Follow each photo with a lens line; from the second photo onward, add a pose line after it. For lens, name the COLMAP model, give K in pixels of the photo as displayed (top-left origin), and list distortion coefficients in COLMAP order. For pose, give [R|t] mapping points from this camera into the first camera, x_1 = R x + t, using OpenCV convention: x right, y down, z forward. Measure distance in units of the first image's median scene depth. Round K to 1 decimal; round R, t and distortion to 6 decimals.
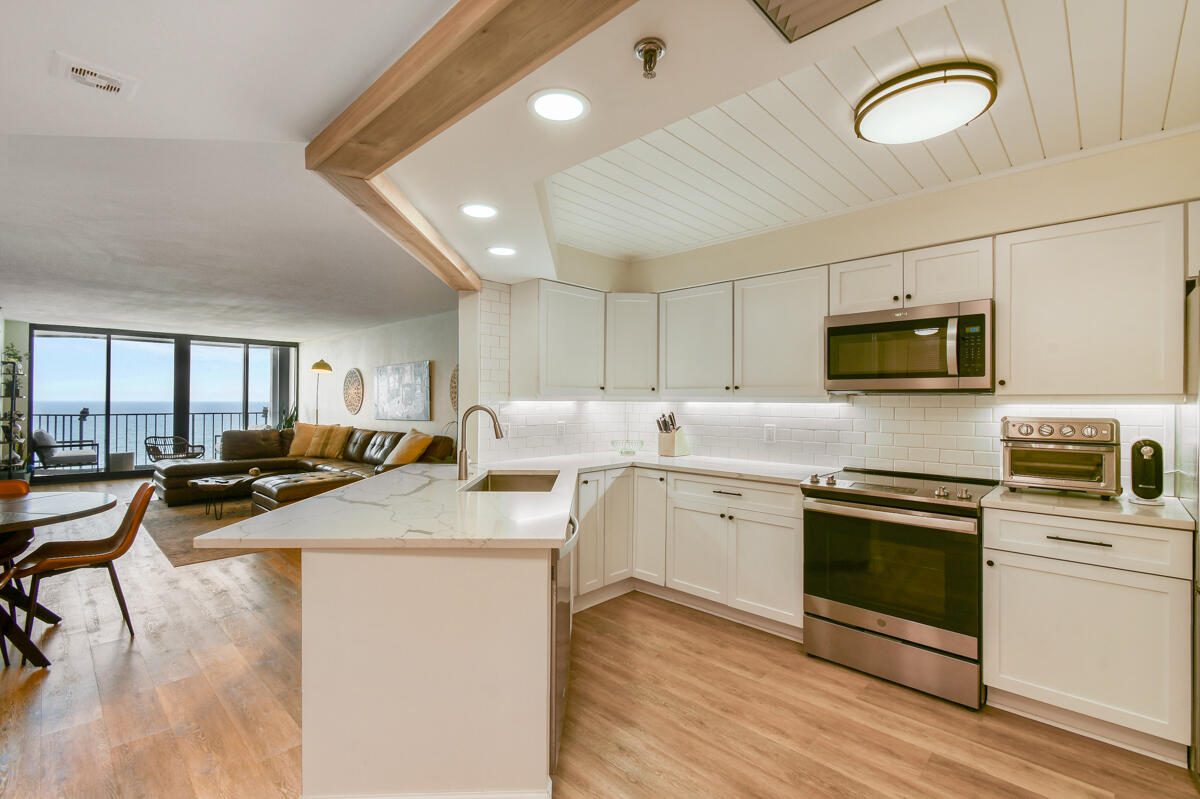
lens RADIAL K [[530.1, 0, 590.4], [0, 530.1, 400.0], [0, 0, 1]] dist [0.006451, -0.002536]
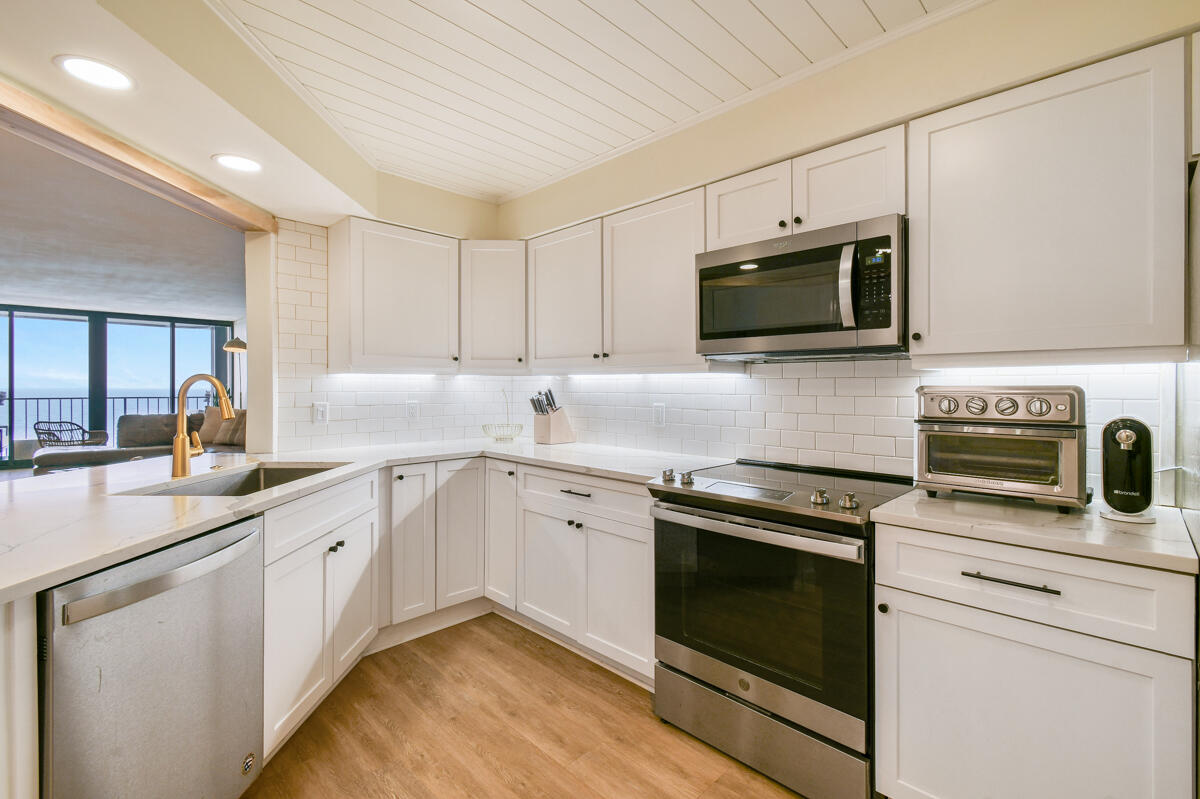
lens RADIAL K [[530.1, 0, 590.5], [0, 530.1, 387.9], [0, 0, 1]] dist [0.006451, -0.002536]
pose [[0.999749, -0.001418, -0.022339, 0.295679], [0.001439, 0.999999, 0.000922, 0.025365], [0.022338, -0.000954, 0.999750, 0.246946]]
